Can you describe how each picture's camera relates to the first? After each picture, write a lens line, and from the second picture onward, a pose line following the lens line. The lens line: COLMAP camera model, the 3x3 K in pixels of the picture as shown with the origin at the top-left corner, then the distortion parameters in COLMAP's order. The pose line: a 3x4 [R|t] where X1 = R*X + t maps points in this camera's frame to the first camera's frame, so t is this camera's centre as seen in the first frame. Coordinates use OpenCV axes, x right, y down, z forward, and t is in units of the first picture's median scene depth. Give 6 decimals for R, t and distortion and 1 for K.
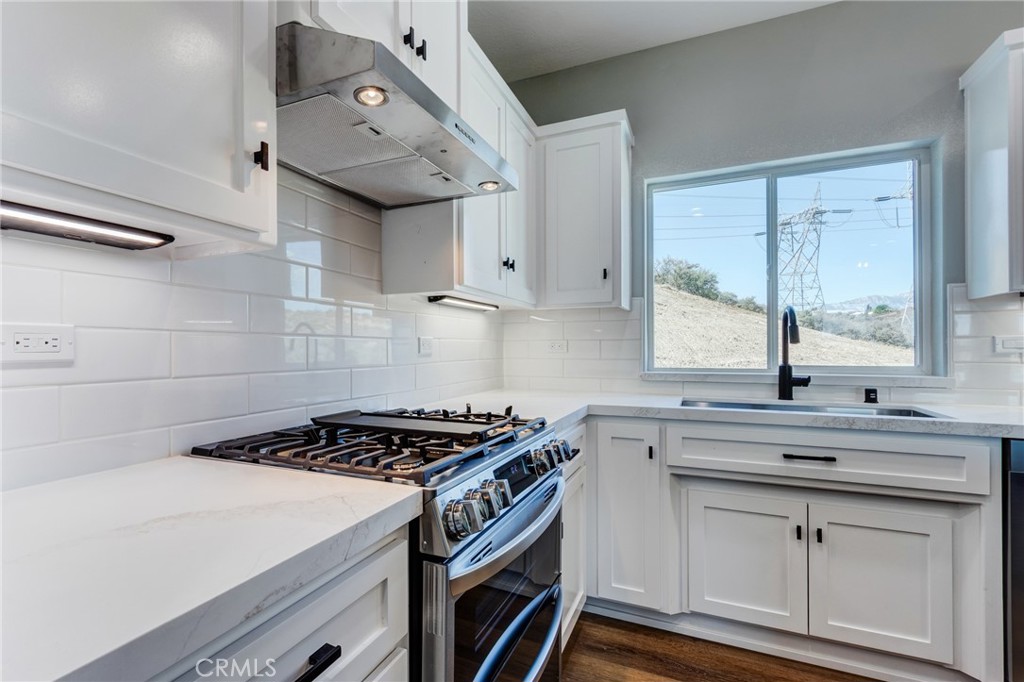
lens RADIAL K [[457.9, 0, 507.8], [0, 457.9, 343.7], [0, 0, 1]] dist [0.004613, 0.000166]
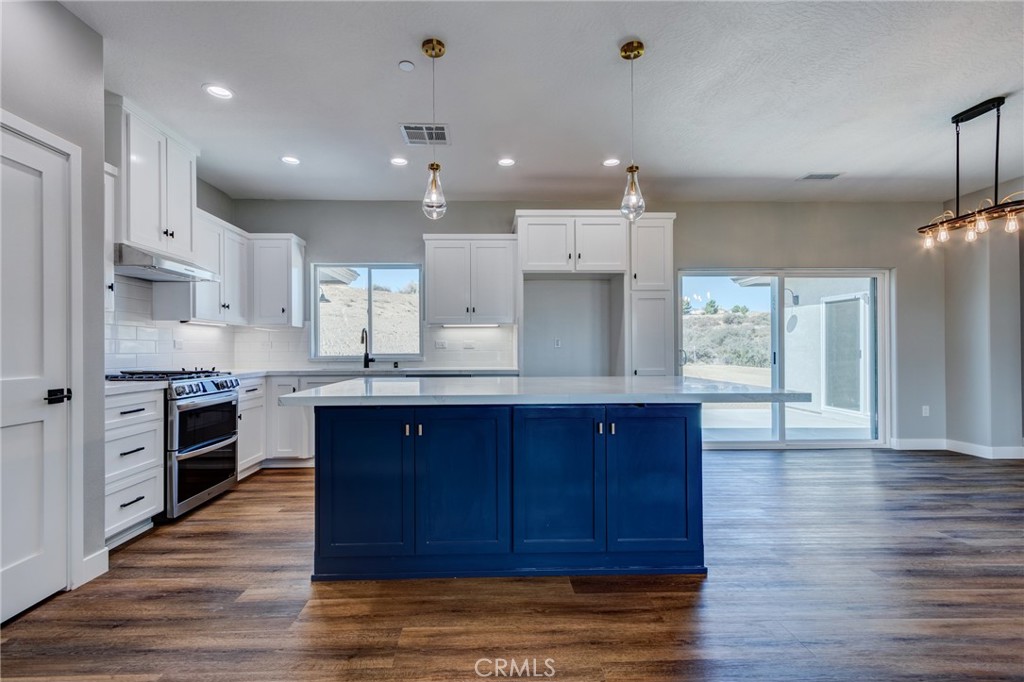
lens RADIAL K [[457.9, 0, 515.2], [0, 457.9, 345.3], [0, 0, 1]] dist [0.004613, 0.000166]
pose [[0.914645, 0.002395, 0.404250, 0.394410], [-0.003135, 0.999994, 0.001170, 0.002568], [-0.404245, -0.002337, 0.914648, -1.590105]]
